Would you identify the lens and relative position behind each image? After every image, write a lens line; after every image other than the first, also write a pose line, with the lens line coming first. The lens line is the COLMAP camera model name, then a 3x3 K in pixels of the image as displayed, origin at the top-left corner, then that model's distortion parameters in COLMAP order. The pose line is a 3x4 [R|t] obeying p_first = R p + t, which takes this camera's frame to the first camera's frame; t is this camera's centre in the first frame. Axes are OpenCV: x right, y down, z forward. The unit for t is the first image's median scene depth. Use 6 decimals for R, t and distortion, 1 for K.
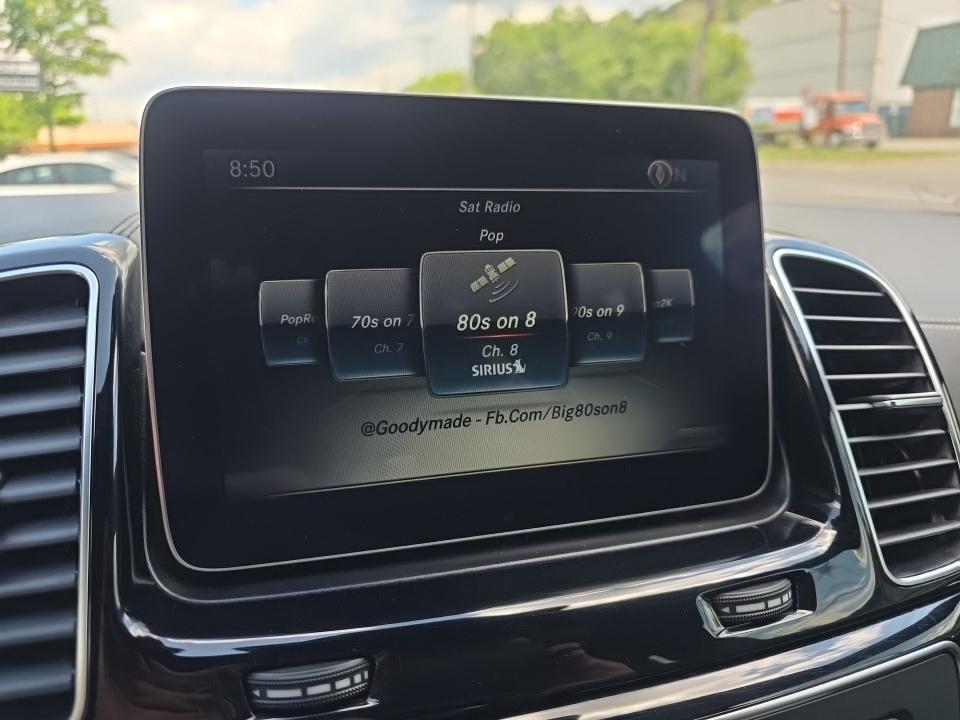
lens RADIAL K [[660.5, 0, 478.8], [0, 660.5, 357.5], [0, 0, 1]] dist [0.022635, -0.027455]
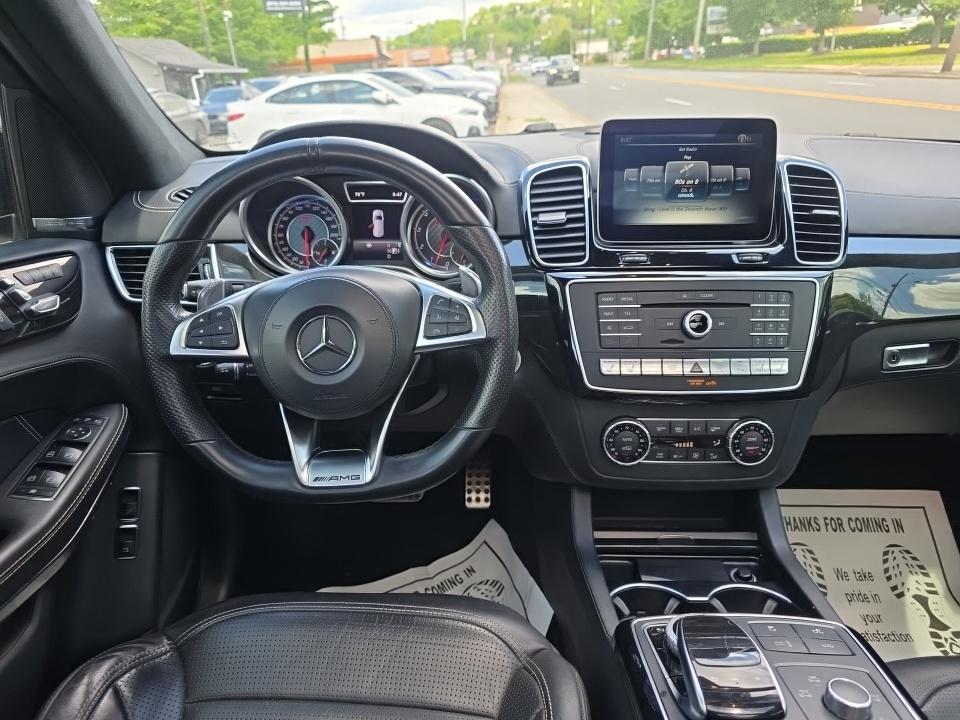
lens RADIAL K [[660.5, 0, 489.4], [0, 660.5, 364.0], [0, 0, 1]] dist [0.022635, -0.027455]
pose [[0.960218, 0.093117, -0.263270, 0.037487], [-0.056019, 0.987834, 0.145073, 0.457305], [0.273576, -0.124553, 0.953752, -2.833057]]
